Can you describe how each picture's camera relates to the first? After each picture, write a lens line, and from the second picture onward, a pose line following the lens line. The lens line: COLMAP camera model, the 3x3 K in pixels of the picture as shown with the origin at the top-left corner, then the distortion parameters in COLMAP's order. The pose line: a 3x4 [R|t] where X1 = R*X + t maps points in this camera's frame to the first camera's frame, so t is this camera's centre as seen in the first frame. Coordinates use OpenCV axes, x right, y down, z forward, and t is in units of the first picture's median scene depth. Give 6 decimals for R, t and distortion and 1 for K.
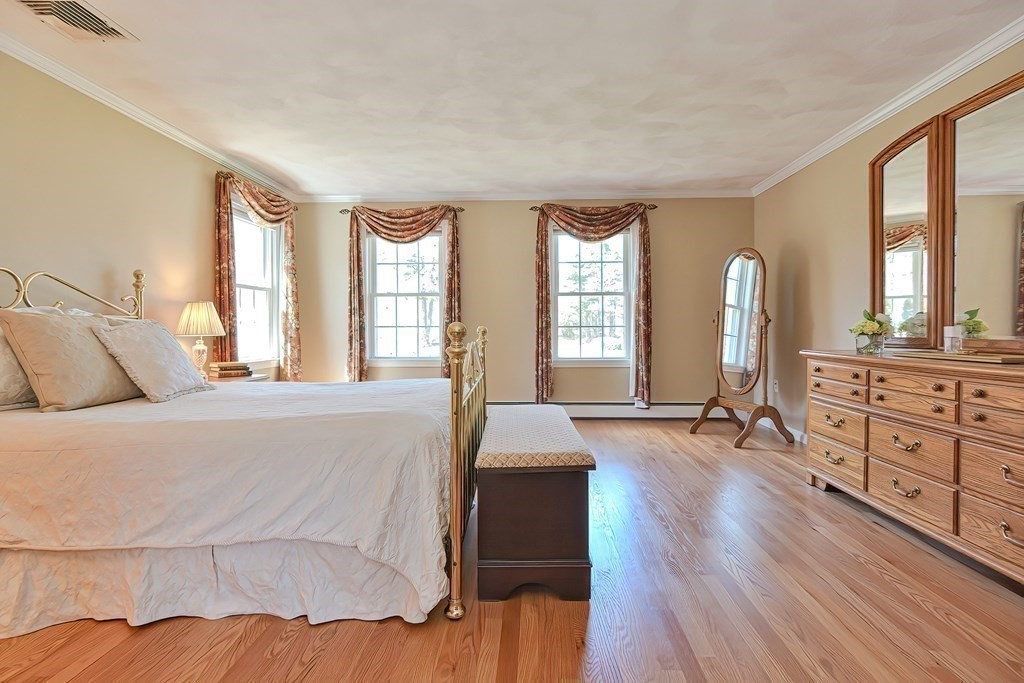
lens RADIAL K [[494.1, 0, 514.7], [0, 494.1, 338.6], [0, 0, 1]] dist [-0.019232, 0.011741]
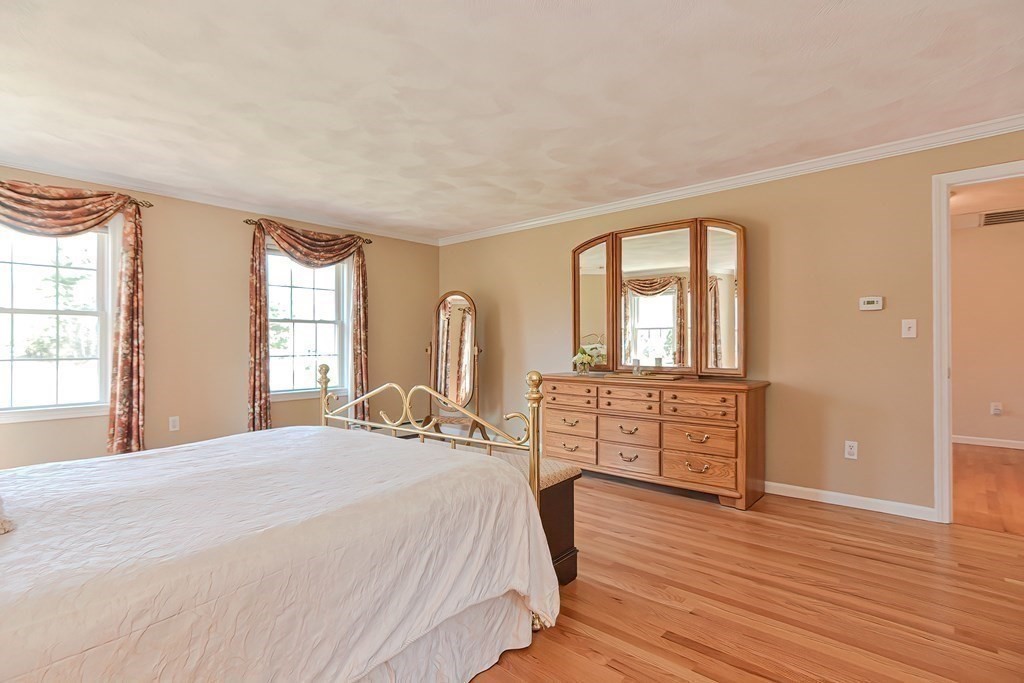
lens RADIAL K [[494.1, 0, 514.7], [0, 494.1, 338.6], [0, 0, 1]] dist [-0.019232, 0.011741]
pose [[0.641994, 0.011401, 0.766625, -0.326647], [0.016662, 0.999446, -0.028817, -0.024205], [-0.766528, 0.031274, 0.641449, 0.090230]]
